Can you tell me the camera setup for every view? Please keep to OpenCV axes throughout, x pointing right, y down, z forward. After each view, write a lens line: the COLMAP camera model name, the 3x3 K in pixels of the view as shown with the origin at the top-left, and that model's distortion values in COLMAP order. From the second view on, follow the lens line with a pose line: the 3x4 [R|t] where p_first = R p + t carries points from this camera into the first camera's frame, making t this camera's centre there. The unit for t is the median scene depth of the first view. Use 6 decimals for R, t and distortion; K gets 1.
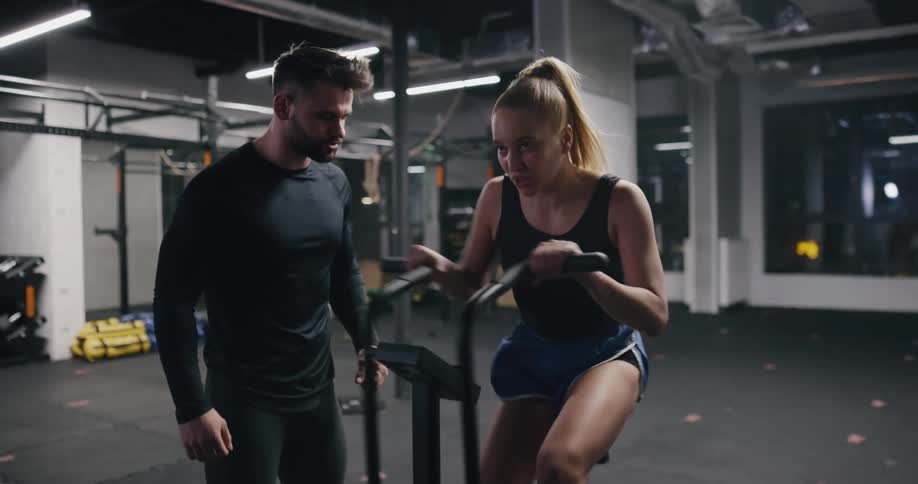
lens RADIAL K [[801.3, 0, 454.4], [0, 801.3, 242.6], [0, 0, 1]] dist [-0.066148, 0.033414]
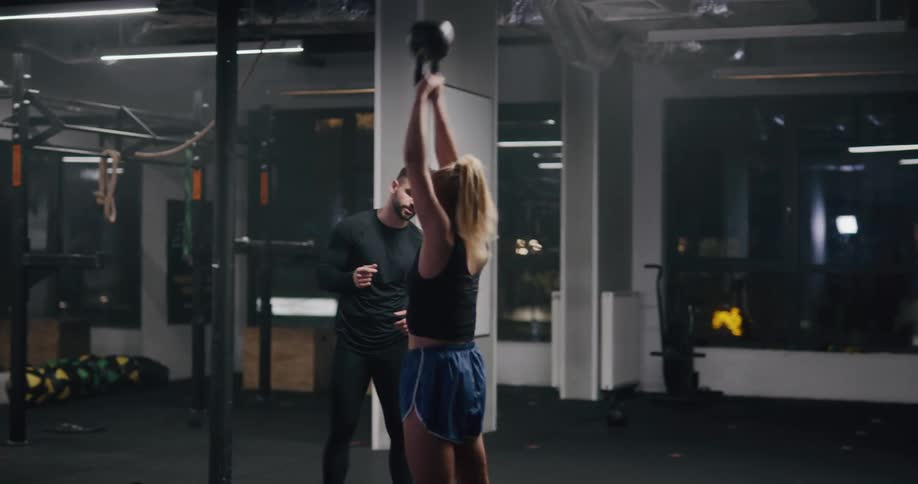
lens RADIAL K [[1564.5, 0, 463.6], [0, 1564.5, 259.6], [0, 0, 1]] dist [0.059268, 0.000000]
pose [[0.968680, 0.028370, 0.246688, -0.151270], [-0.021838, 0.999336, -0.029173, 0.013154], [-0.247351, 0.022872, 0.968656, -0.363173]]
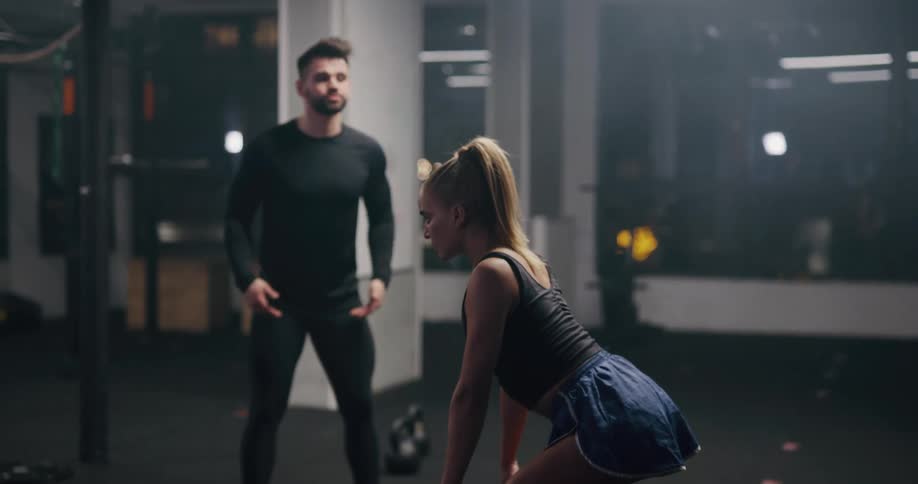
lens RADIAL K [[1564.5, 0, 456.5], [0, 1564.5, 221.0], [0, 0, 1]] dist [0.059268, 0.000000]
pose [[0.951847, 0.016928, 0.306106, -0.118823], [-0.015902, 0.999856, -0.005846, 0.008955], [-0.306161, 0.000697, 0.951979, -0.167767]]
